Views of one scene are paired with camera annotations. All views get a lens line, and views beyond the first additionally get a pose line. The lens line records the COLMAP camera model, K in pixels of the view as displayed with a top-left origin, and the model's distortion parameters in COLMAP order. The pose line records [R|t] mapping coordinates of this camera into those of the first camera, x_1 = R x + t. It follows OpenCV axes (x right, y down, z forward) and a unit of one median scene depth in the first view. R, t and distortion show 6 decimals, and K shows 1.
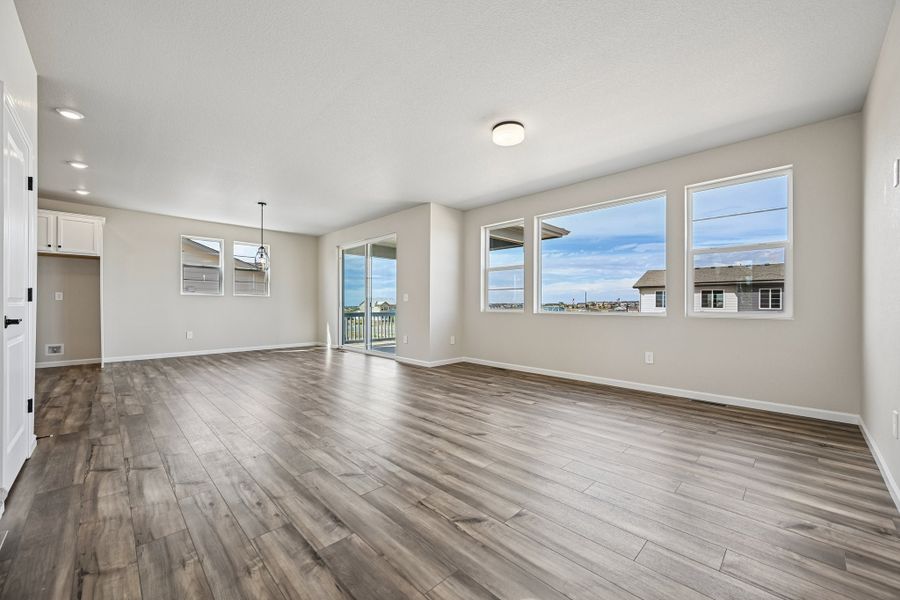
lens RADIAL K [[353.0, 0, 450.9], [0, 353.0, 304.6], [0, 0, 1]] dist [0.000259, 0.000183]
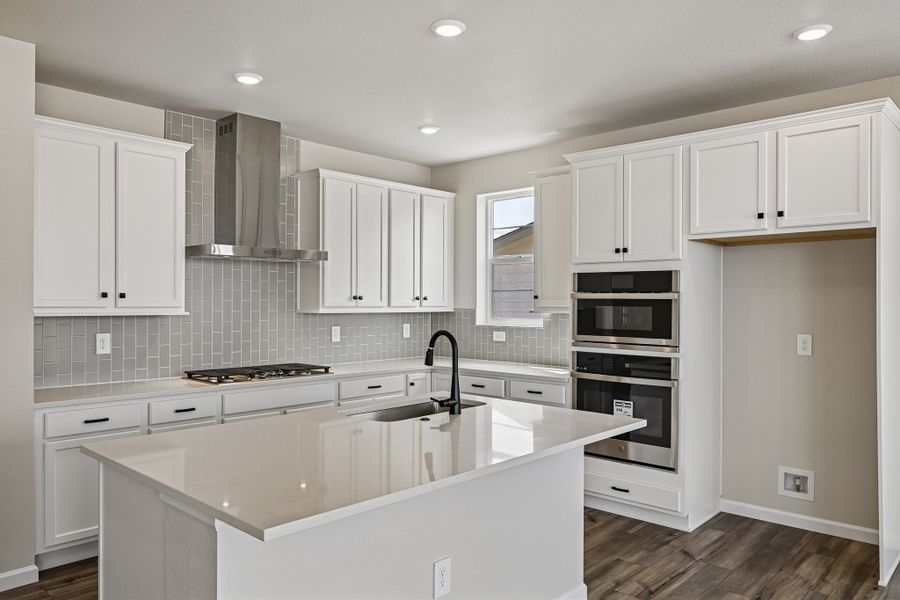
lens RADIAL K [[639.8, 0, 450.0], [0, 639.8, 300.0], [0, 0, 1]] dist [-0.001433, -0.000857]
pose [[0.043892, -0.006383, -0.999016, -0.435593], [-0.005841, 0.999961, -0.006645, -0.064816], [0.999019, 0.006127, 0.043853, 0.585066]]
